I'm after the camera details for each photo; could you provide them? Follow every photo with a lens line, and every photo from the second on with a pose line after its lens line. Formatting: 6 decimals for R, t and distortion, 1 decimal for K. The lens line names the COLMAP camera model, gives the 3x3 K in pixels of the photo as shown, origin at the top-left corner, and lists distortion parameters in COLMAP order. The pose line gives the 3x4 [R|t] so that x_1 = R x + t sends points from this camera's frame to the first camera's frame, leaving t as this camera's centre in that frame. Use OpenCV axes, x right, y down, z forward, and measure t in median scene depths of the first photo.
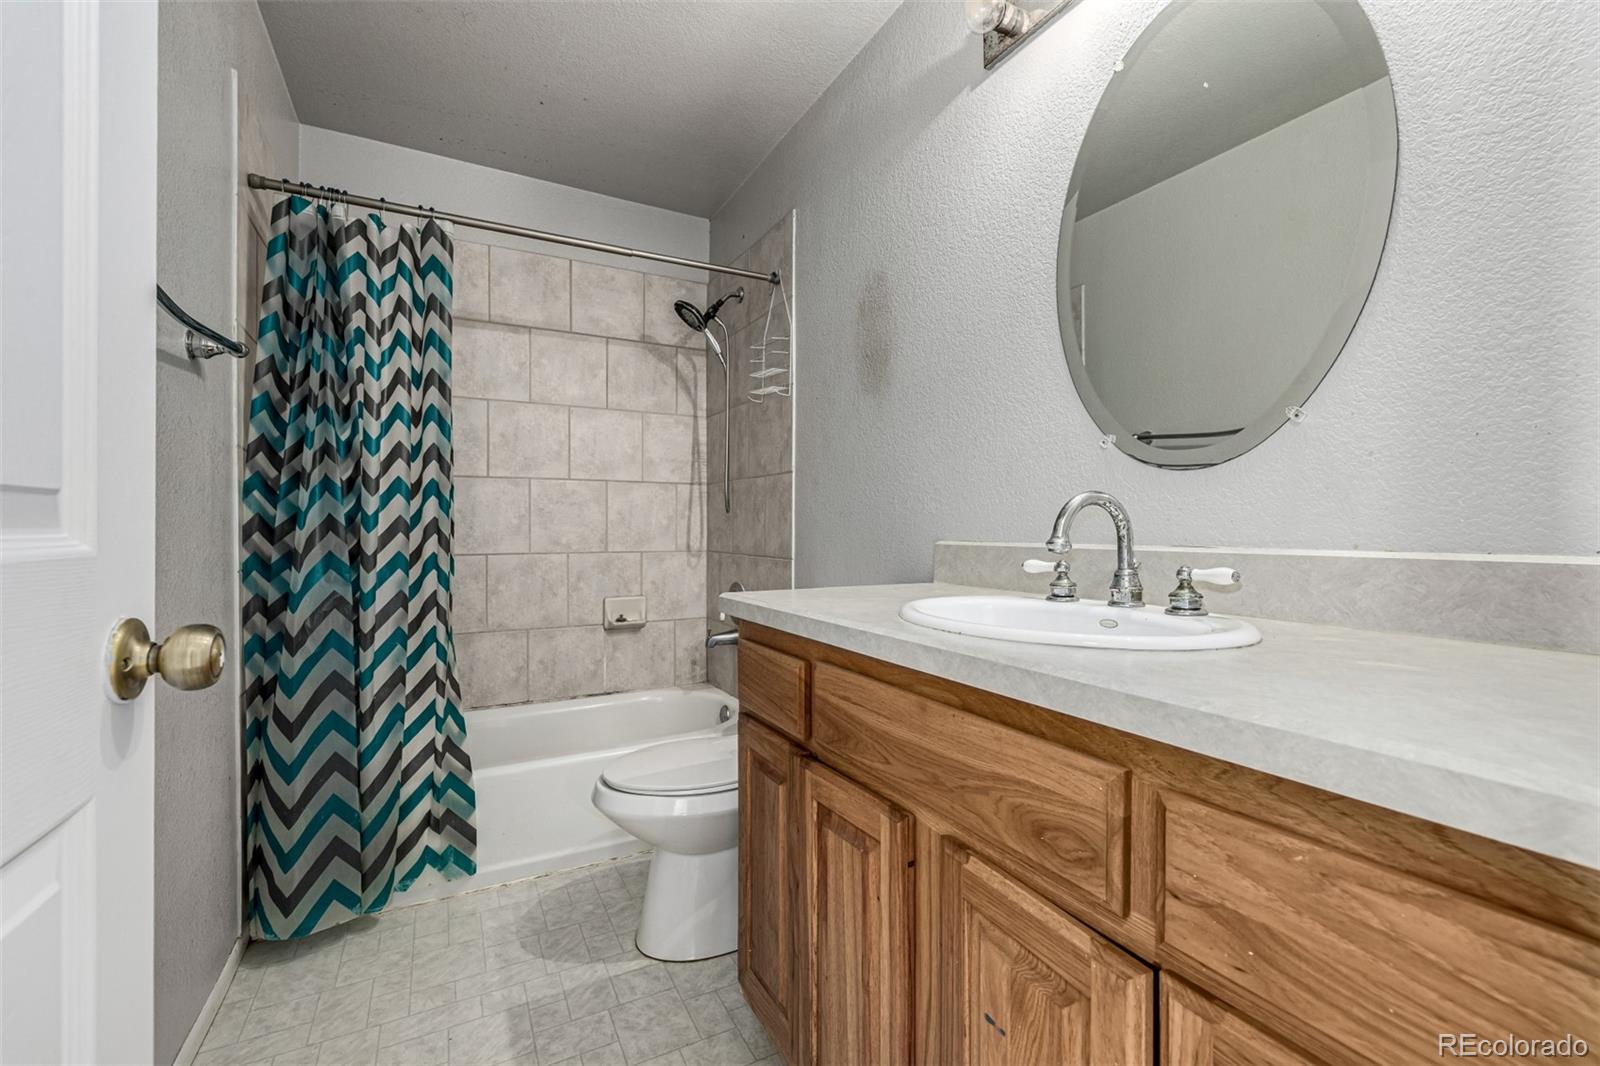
lens RADIAL K [[667.5, 0, 794.5], [0, 667.5, 528.5], [0, 0, 1]] dist [0.002234, -0.000448]
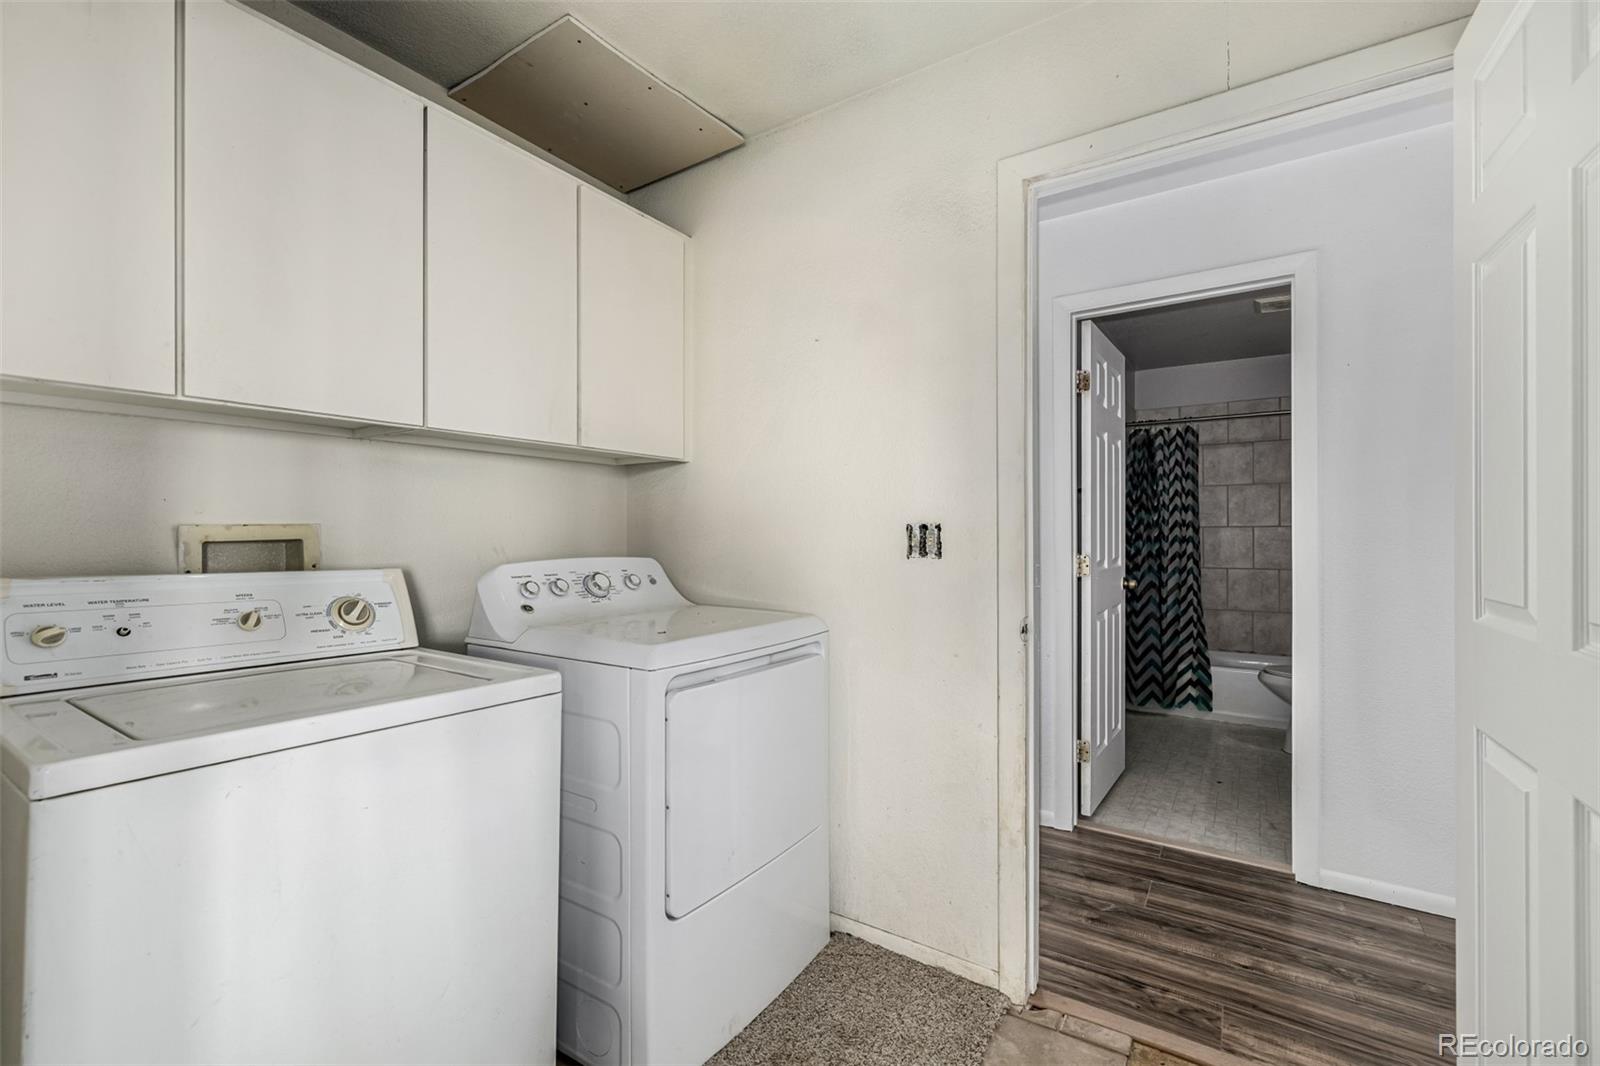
lens RADIAL K [[667.5, 0, 798.3], [0, 667.5, 539.1], [0, 0, 1]] dist [0.002234, -0.000448]
pose [[0.466180, -0.007100, -0.884661, 0.889818], [0.002204, 0.999974, -0.006865, -0.047621], [0.884687, 0.001251, 0.466184, -1.310498]]
